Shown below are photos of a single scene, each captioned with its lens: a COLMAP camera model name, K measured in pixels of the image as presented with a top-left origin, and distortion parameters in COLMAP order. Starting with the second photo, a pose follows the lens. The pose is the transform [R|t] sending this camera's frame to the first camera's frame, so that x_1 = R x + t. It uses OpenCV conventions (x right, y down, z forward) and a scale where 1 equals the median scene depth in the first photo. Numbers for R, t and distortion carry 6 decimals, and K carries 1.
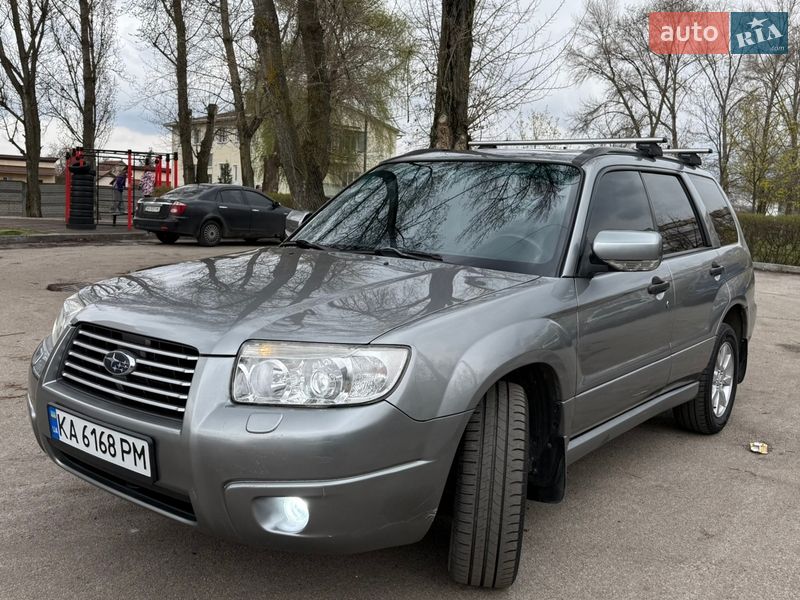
lens RADIAL K [[826.2, 0, 431.1], [0, 826.2, 301.5], [0, 0, 1]] dist [0.175522, -0.352019]
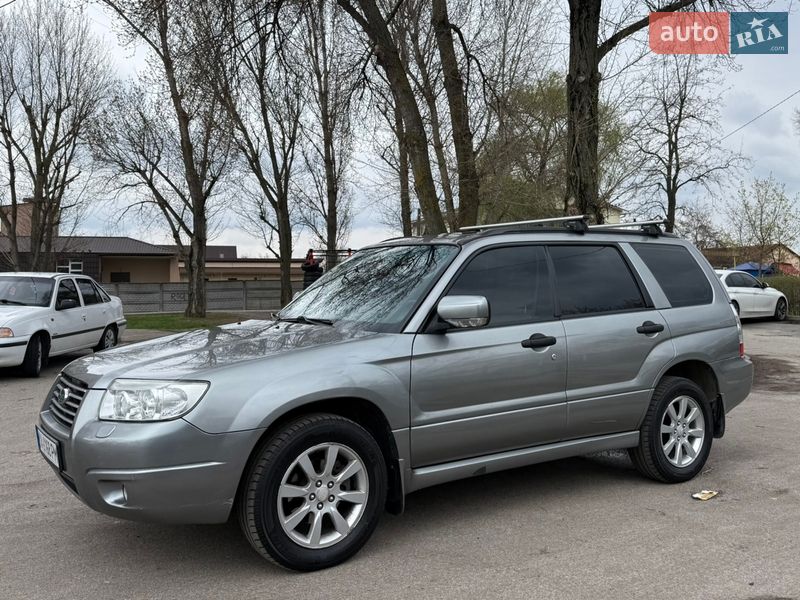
lens RADIAL K [[826.2, 0, 431.1], [0, 826.2, 301.5], [0, 0, 1]] dist [0.175522, -0.352019]
pose [[0.943033, -0.043516, -0.329840, 0.140262], [0.010661, 0.994853, -0.100769, 0.011393], [0.332527, 0.091512, 0.938643, -0.042173]]
